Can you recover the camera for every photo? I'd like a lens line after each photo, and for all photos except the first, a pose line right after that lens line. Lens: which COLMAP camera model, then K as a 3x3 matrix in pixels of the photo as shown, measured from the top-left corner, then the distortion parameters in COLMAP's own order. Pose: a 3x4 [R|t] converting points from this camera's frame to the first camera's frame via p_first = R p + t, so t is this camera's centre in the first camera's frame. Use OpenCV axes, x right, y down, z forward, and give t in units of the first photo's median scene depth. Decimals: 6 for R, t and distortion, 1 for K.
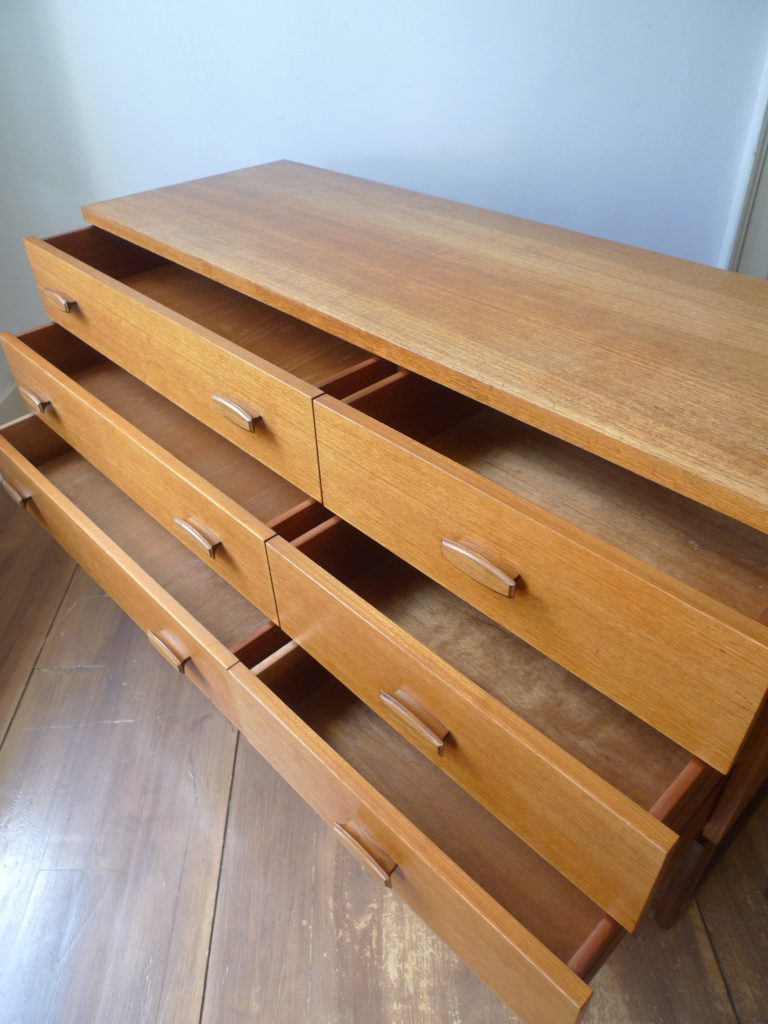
lens RADIAL K [[726.0, 0, 380.2], [0, 726.0, 505.5], [0, 0, 1]] dist [-0.038844, 0.002559]
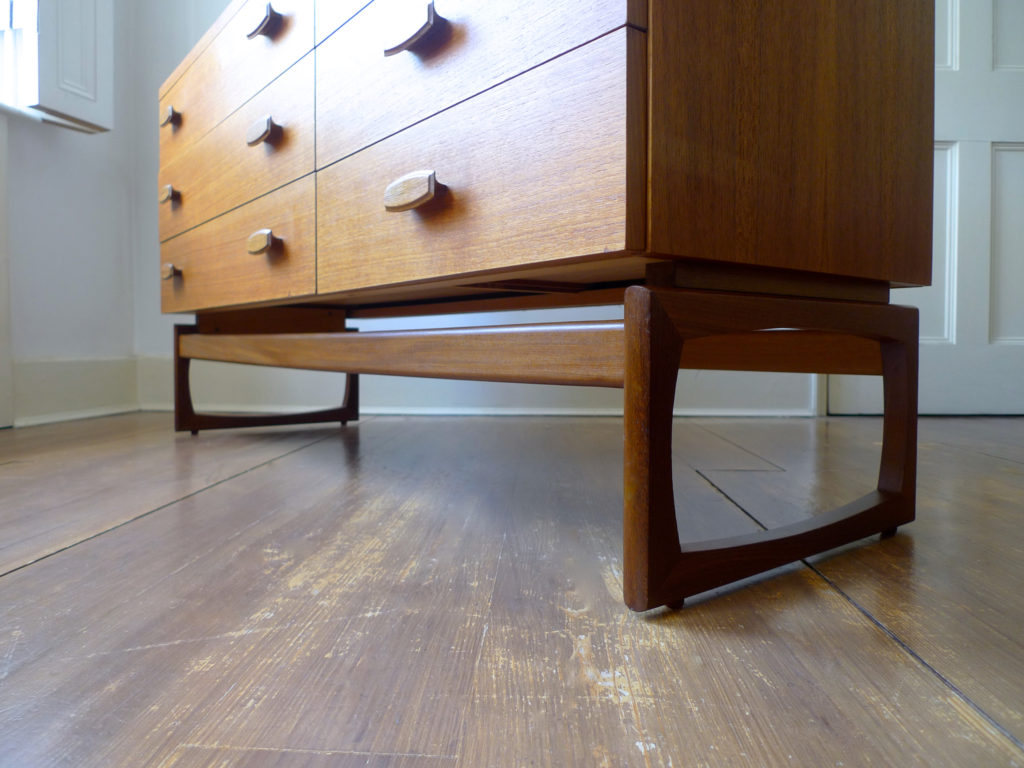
lens RADIAL K [[726.0, 0, 511.6], [0, 726.0, 379.5], [0, 0, 1]] dist [-0.038844, 0.002559]
pose [[0.996530, 0.030275, -0.077528, 0.240909], [-0.069446, 0.815880, -0.574036, 0.842311], [0.045874, 0.577428, 0.815152, 0.401960]]
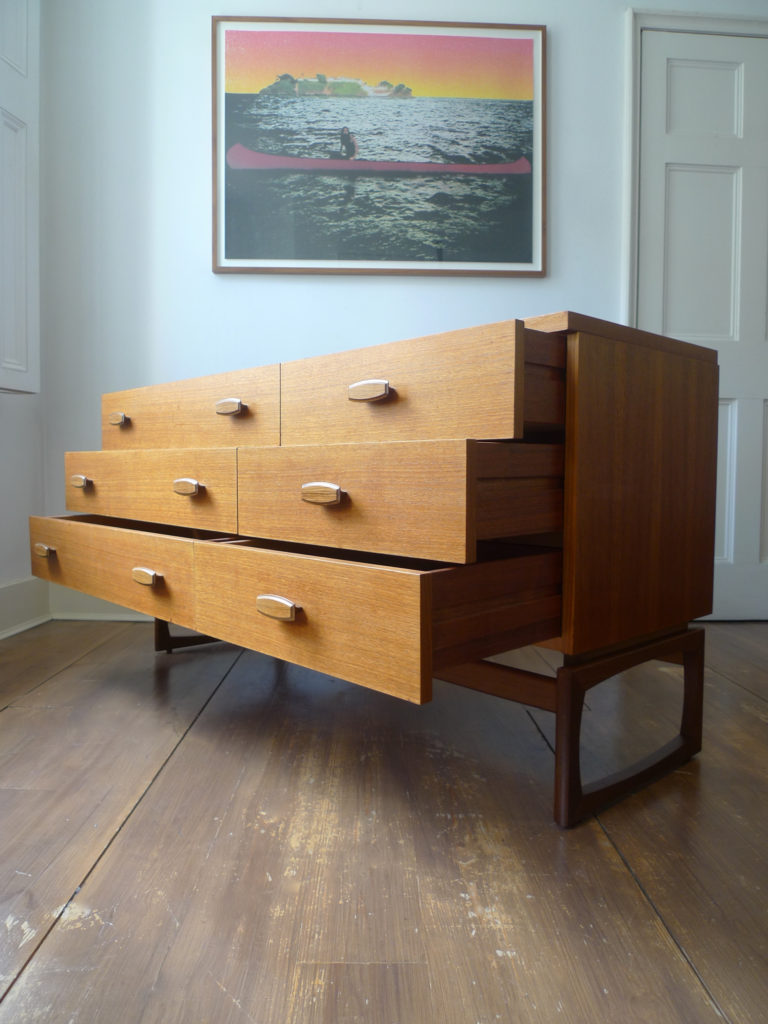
lens RADIAL K [[726.0, 0, 380.5], [0, 726.0, 512.4], [0, 0, 1]] dist [-0.038844, 0.002559]
pose [[0.999262, 0.035019, -0.015762, 0.137677], [-0.037768, 0.821764, -0.568574, 0.834094], [-0.006958, 0.568750, 0.822481, -0.112455]]
